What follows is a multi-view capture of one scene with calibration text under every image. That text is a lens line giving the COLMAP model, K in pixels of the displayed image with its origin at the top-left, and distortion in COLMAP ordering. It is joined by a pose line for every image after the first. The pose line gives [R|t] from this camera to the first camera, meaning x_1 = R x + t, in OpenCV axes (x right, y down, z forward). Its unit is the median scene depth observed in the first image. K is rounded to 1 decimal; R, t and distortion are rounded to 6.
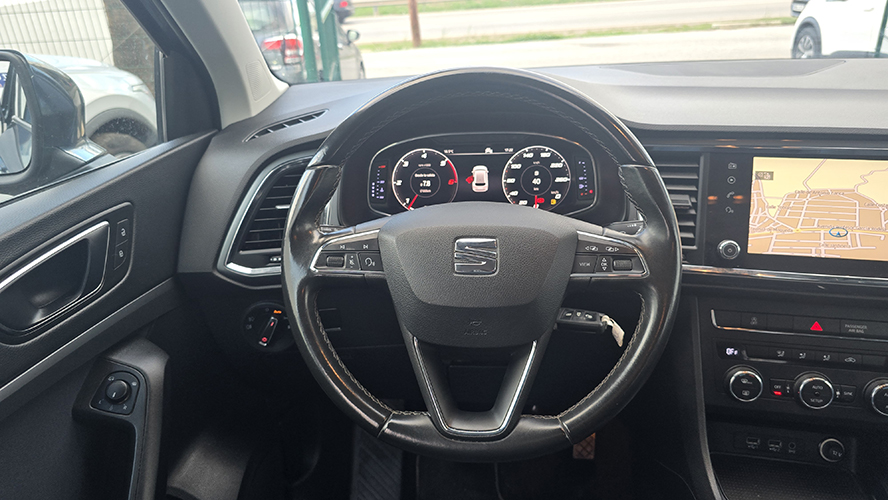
lens RADIAL K [[579.6, 0, 455.8], [0, 579.6, 245.8], [0, 0, 1]] dist [0.010603, -0.004771]
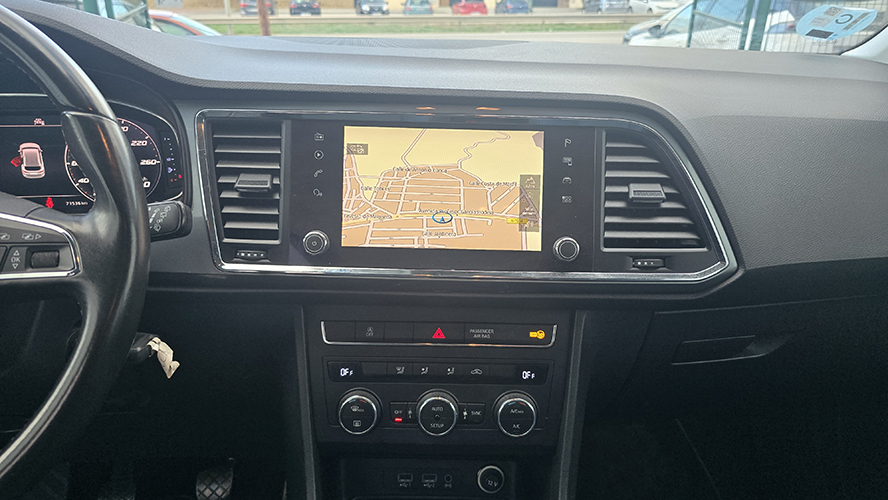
lens RADIAL K [[579.6, 0, 455.8], [0, 579.6, 245.8], [0, 0, 1]] dist [0.010603, -0.004771]
pose [[0.974643, -0.025128, 0.222349, 0.409889], [0.034343, 0.998700, -0.037673, 0.040149], [-0.221113, 0.044354, 0.974239, 0.165914]]
